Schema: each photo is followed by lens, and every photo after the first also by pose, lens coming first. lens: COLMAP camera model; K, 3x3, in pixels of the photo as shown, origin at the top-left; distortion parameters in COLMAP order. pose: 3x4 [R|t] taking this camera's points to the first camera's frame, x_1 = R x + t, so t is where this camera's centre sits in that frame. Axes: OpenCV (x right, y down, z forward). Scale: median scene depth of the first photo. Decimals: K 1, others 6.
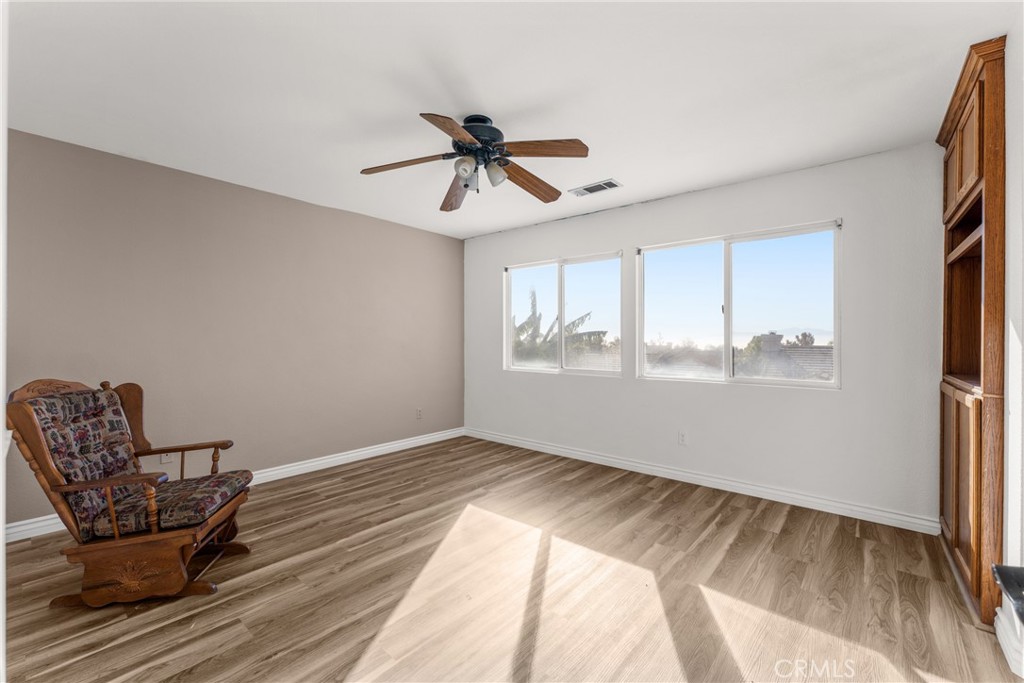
lens RADIAL K [[430.1, 0, 515.1], [0, 430.1, 341.5], [0, 0, 1]] dist [0.000048, -0.000180]
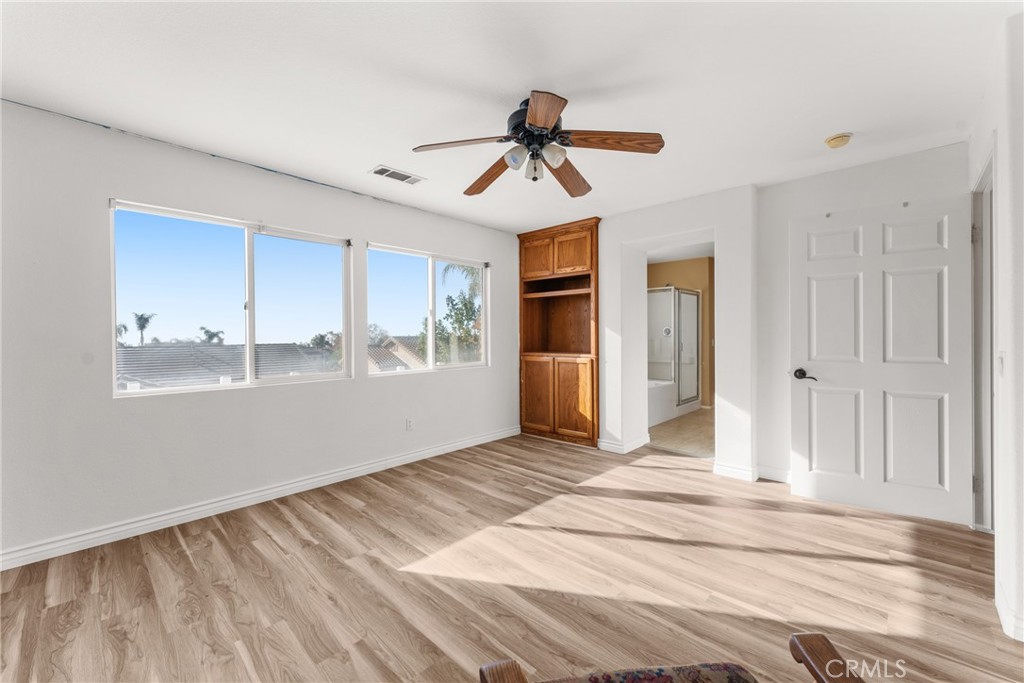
lens RADIAL K [[411.1, 0, 511.0], [0, 411.1, 341.1], [0, 0, 1]] dist [0.001243, 0.000094]
pose [[0.060604, -0.017450, 0.998009, -0.784911], [0.013854, 0.999766, 0.016640, -0.007866], [-0.998066, 0.012818, 0.060832, 0.790225]]
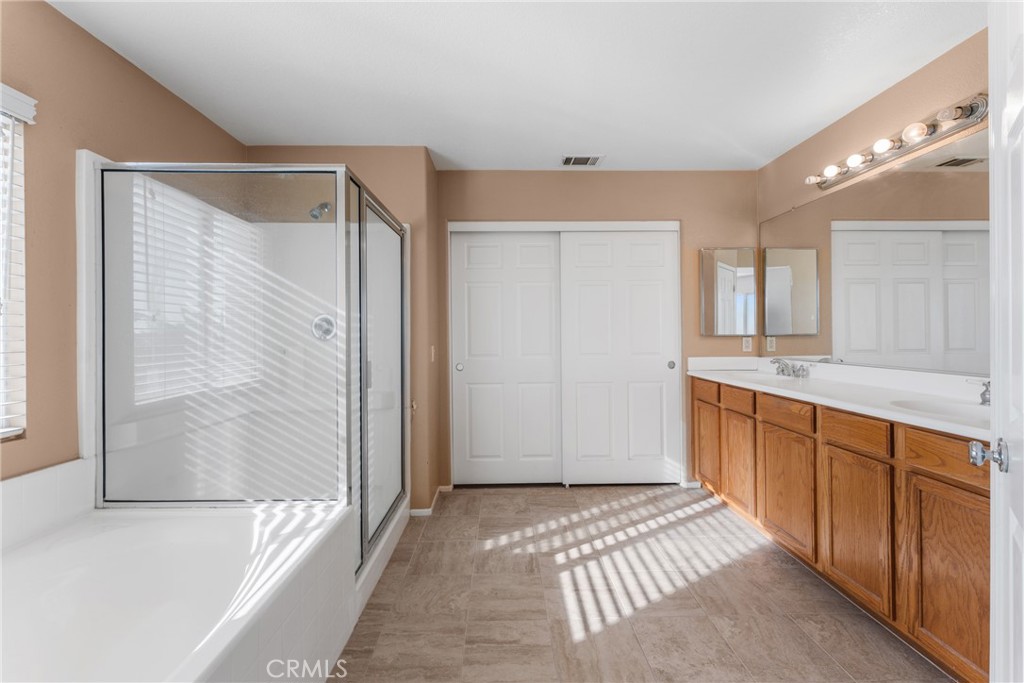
lens RADIAL K [[411.1, 0, 511.0], [0, 411.1, 341.1], [0, 0, 1]] dist [0.001243, 0.000094]
pose [[-0.654089, -0.005442, 0.756398, 0.624951], [0.005328, 0.999916, 0.011802, 0.009596], [-0.756399, 0.011749, -0.654005, 0.336161]]
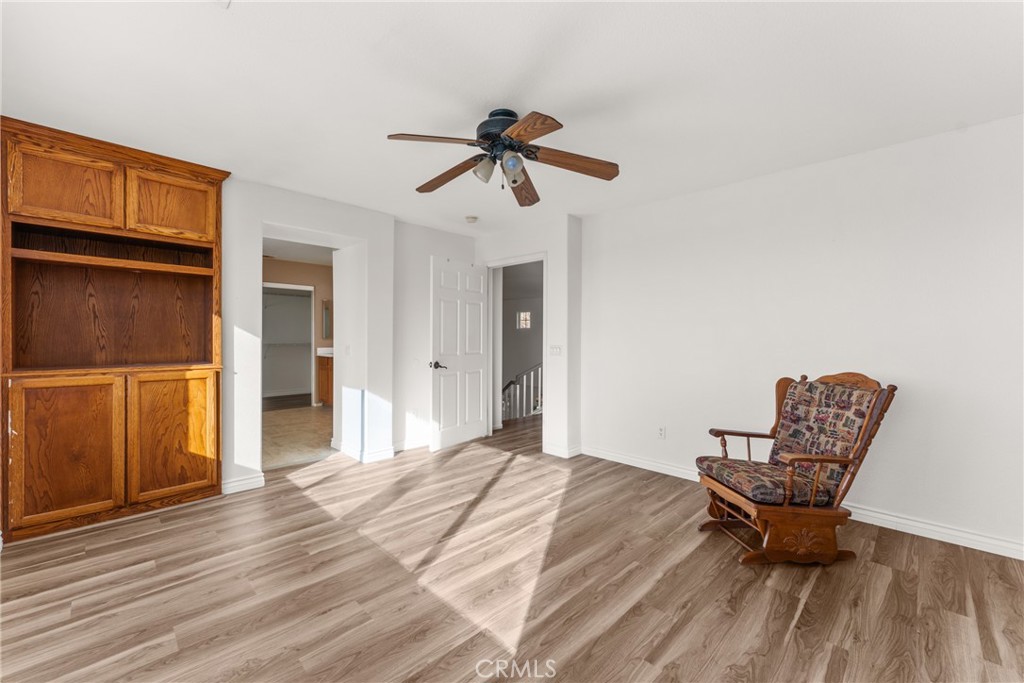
lens RADIAL K [[411.1, 0, 511.0], [0, 411.1, 341.1], [0, 0, 1]] dist [0.001243, 0.000094]
pose [[-0.996605, -0.007991, 0.081942, -0.145792], [-0.006678, 0.999845, 0.016284, -0.010295], [-0.082060, 0.015682, -0.996504, 1.528497]]
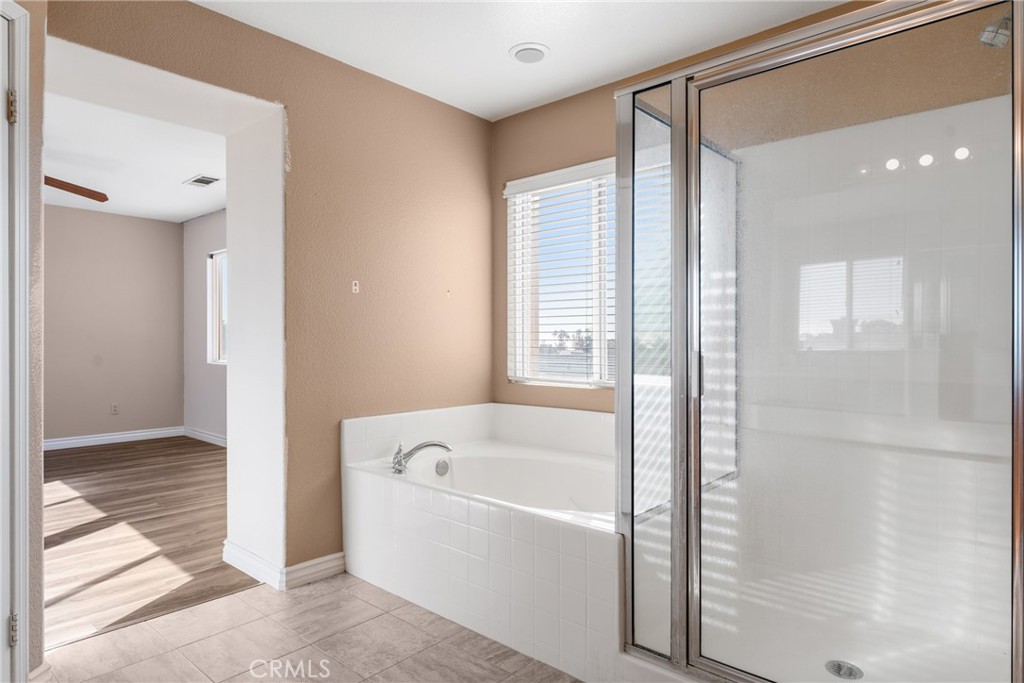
lens RADIAL K [[601.2, 0, 512.0], [0, 601.2, 341.5], [0, 0, 1]] dist [0.000594, -0.000154]
pose [[0.999721, -0.000119, -0.023608, 1.090682], [0.000085, 0.999999, -0.001434, 0.033203], [0.023609, 0.001432, 0.999720, -0.479841]]
